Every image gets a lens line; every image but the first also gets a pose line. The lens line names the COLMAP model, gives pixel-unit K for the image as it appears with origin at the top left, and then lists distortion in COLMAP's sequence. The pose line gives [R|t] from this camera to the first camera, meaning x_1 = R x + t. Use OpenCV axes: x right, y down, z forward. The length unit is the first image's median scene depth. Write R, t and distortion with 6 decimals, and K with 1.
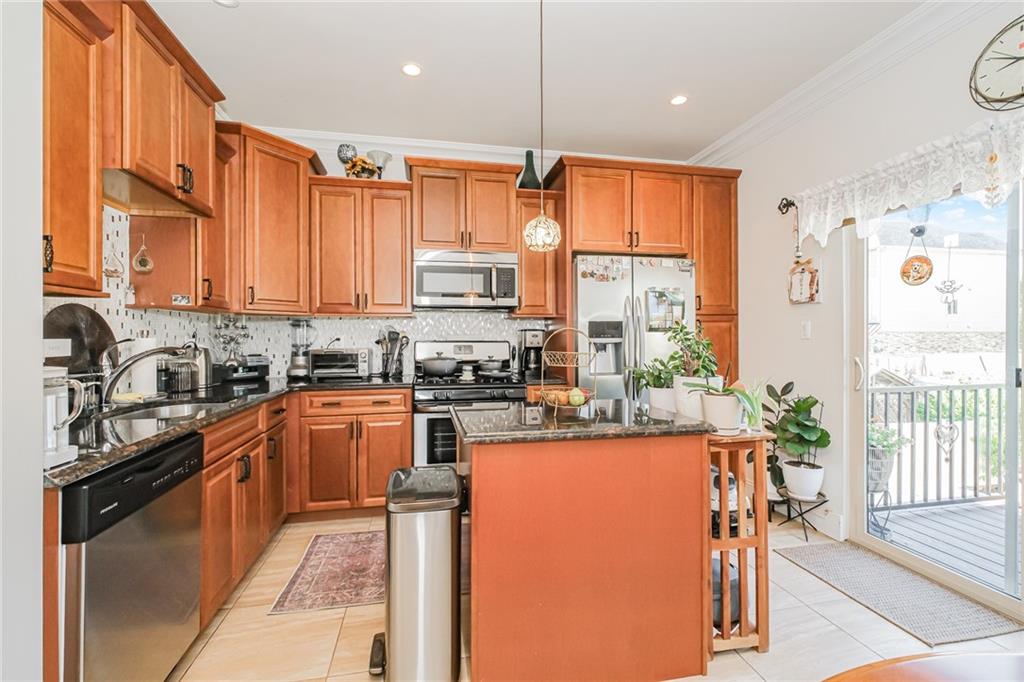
lens RADIAL K [[435.4, 0, 506.2], [0, 435.4, 333.5], [0, 0, 1]] dist [-0.000546, -0.000194]
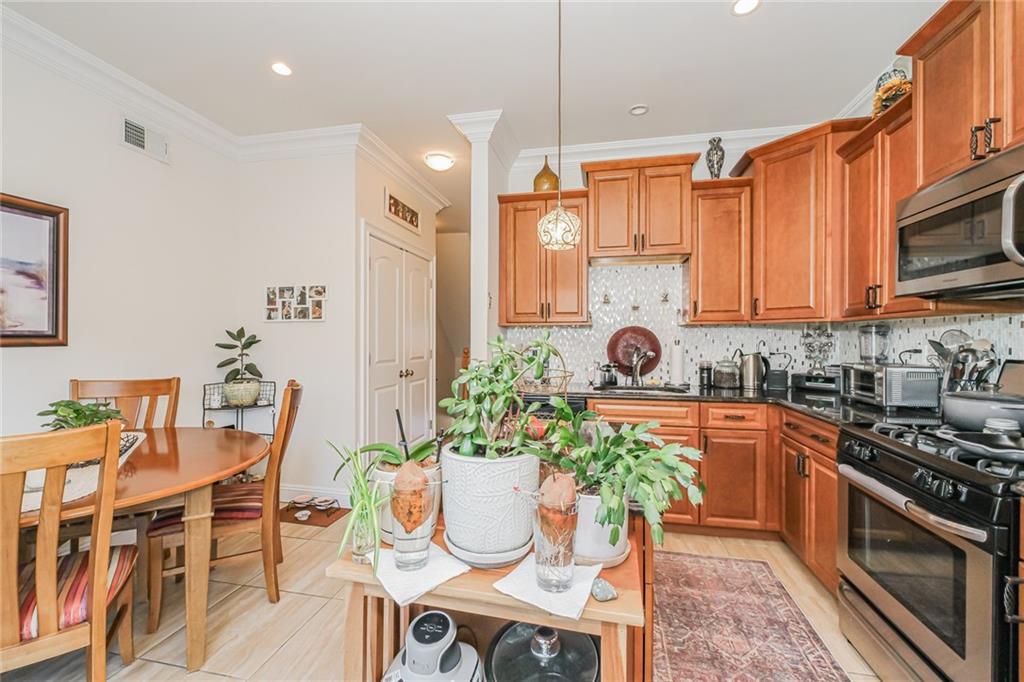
lens RADIAL K [[422.7, 0, 512.0], [0, 422.7, 341.0], [0, 0, 1]] dist [-0.006909, -0.000265]
pose [[-0.389251, 0.007082, -0.921105, 0.595673], [0.004534, 0.999973, 0.005772, -0.012754], [0.921121, -0.001929, -0.389272, 0.856893]]
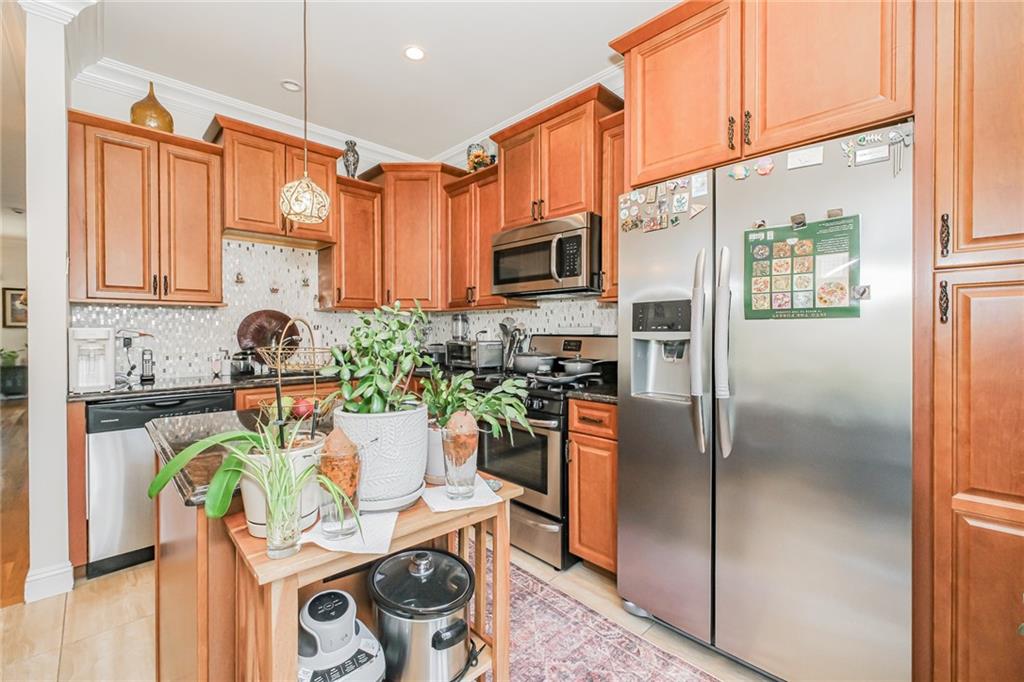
lens RADIAL K [[435.4, 0, 506.2], [0, 435.4, 333.5], [0, 0, 1]] dist [-0.000546, -0.000194]
pose [[0.547451, 0.006492, -0.836813, 0.665502], [0.005660, 0.999918, 0.011460, 0.006816], [0.836819, -0.011010, 0.547369, 0.594849]]
